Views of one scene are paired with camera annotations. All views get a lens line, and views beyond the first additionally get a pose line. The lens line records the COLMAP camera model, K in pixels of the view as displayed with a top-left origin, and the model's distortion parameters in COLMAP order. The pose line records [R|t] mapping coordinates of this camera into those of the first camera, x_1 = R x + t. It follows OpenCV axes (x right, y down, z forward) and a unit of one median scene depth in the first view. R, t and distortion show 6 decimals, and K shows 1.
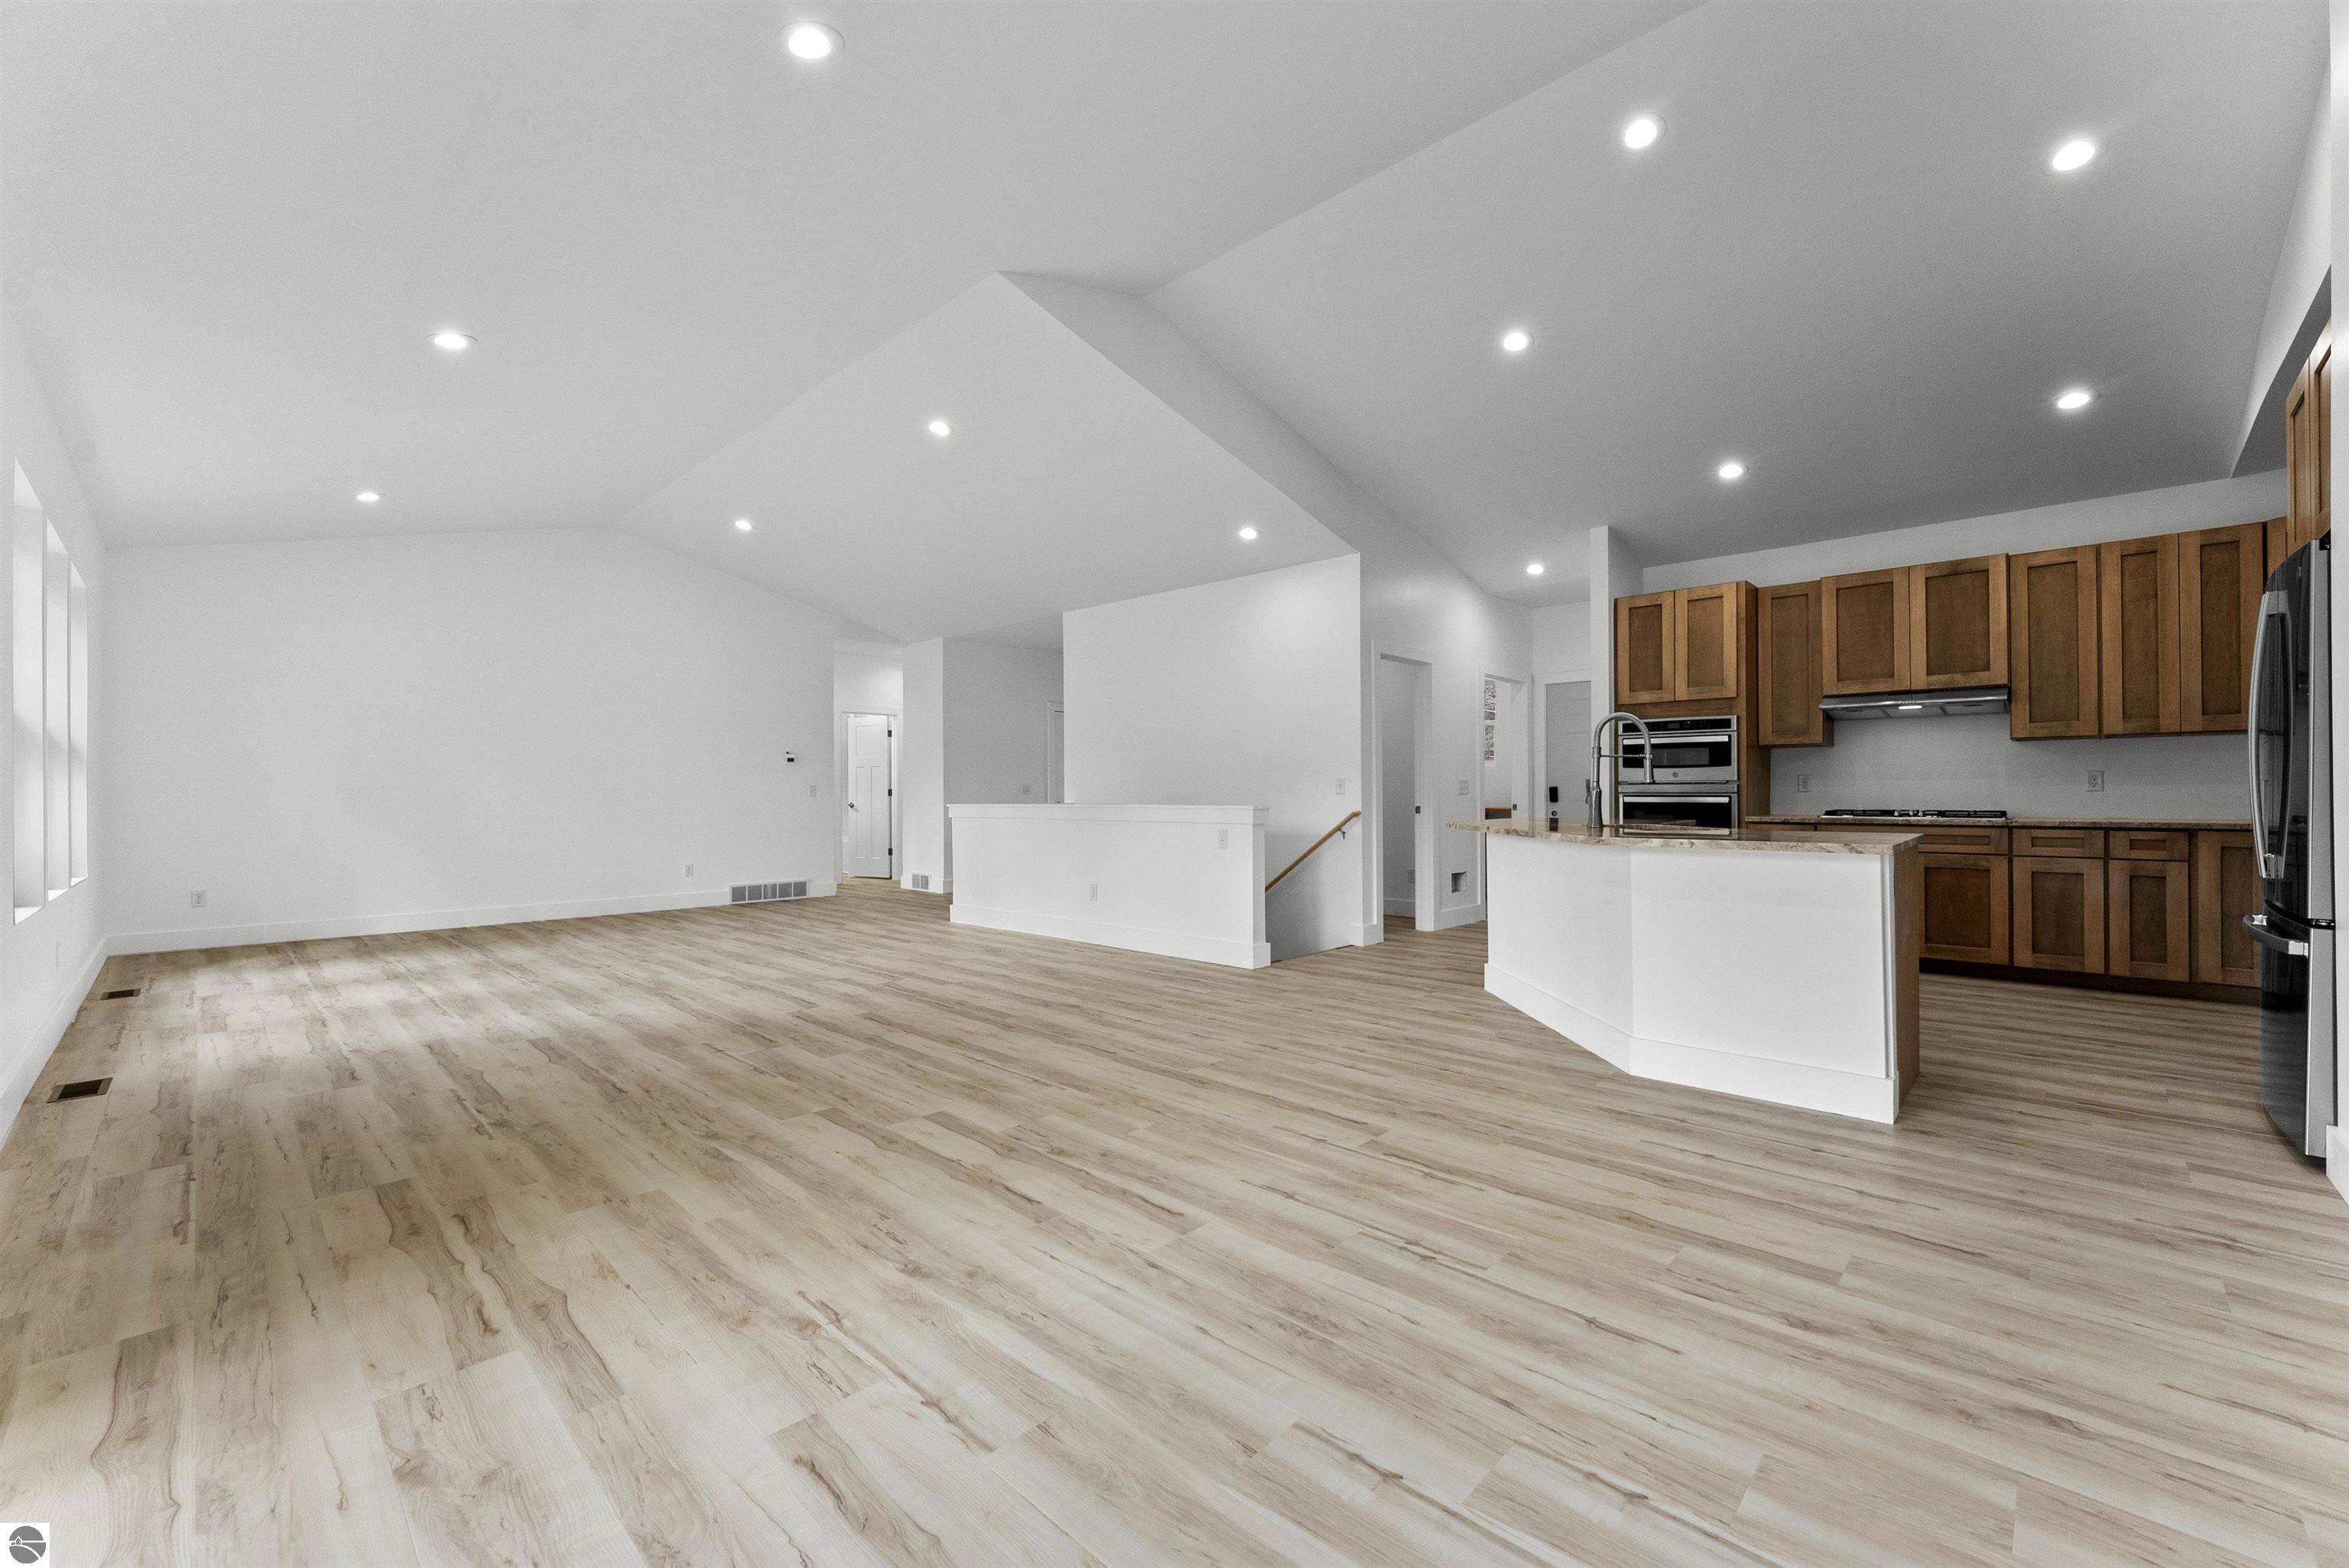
lens RADIAL K [[937.6, 0, 1196.8], [0, 937.6, 789.1], [0, 0, 1]] dist [-0.013871, 0.000330]
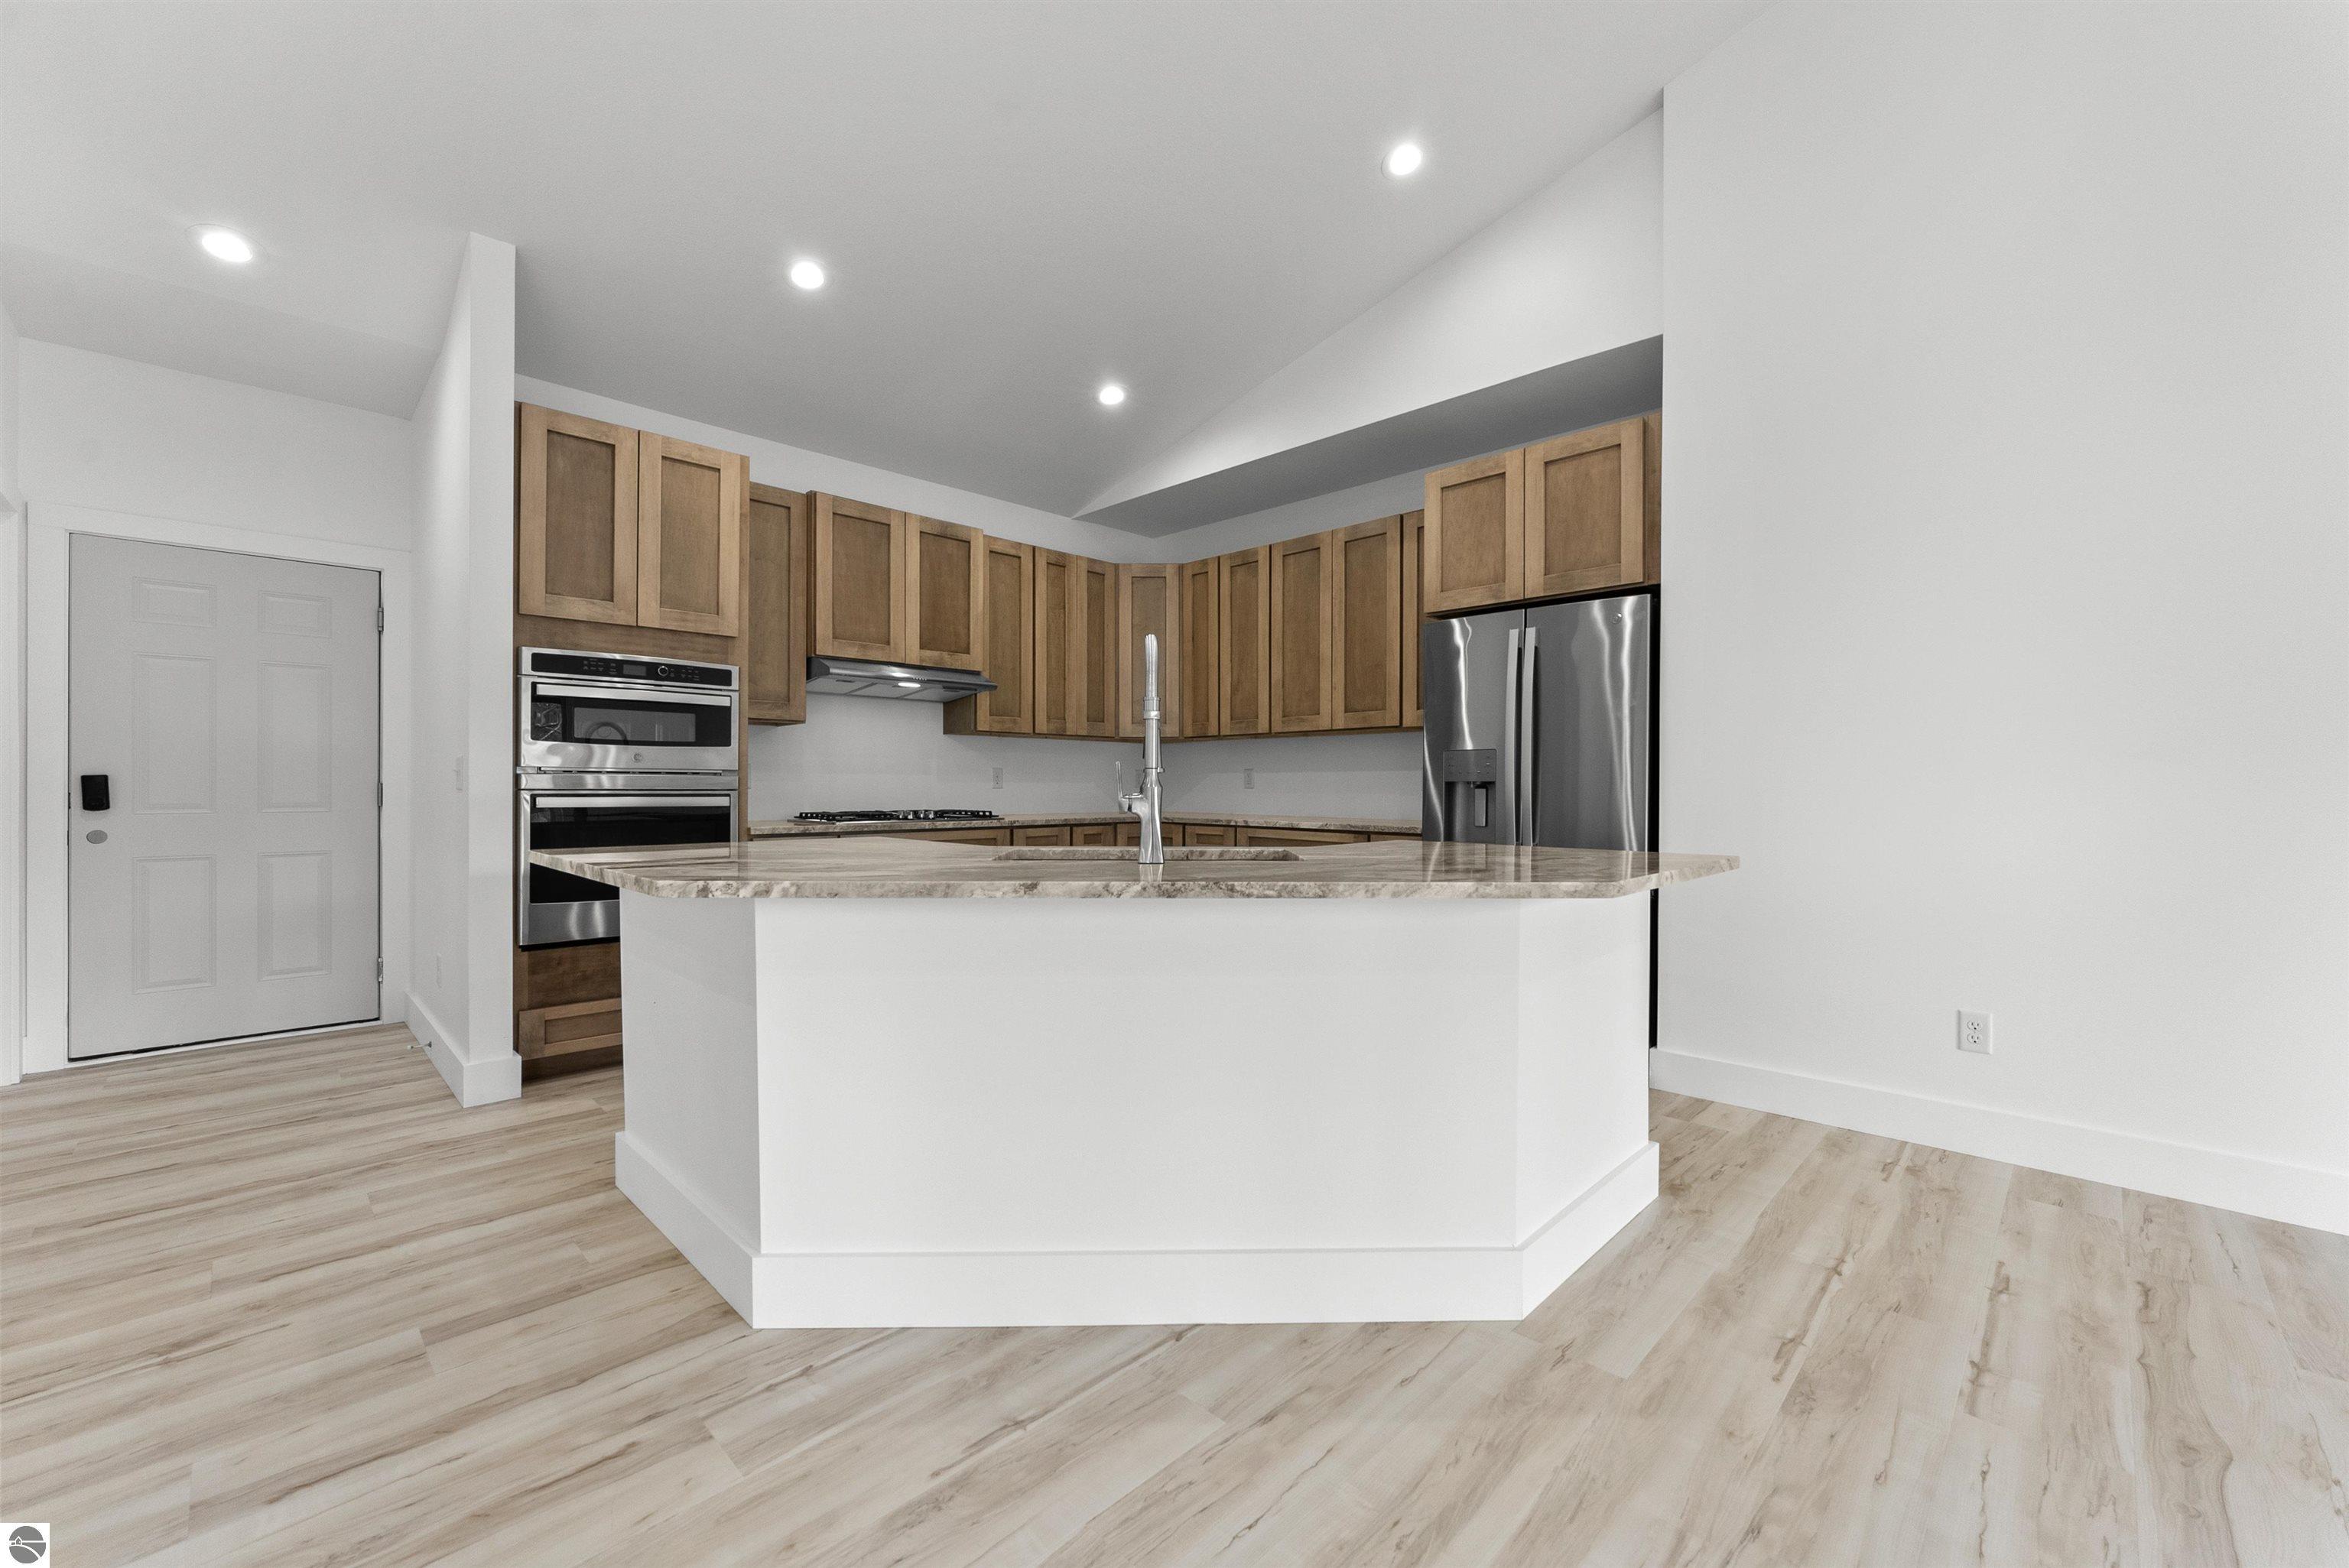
lens RADIAL K [[937.6, 0, 1168.0], [0, 937.6, 797.4], [0, 0, 1]] dist [-0.013871, 0.000330]
pose [[0.039661, -0.005338, 0.999199, -0.046214], [-0.005580, 0.999969, 0.005563, 0.004899], [-0.999198, -0.005796, 0.039630, 0.773769]]
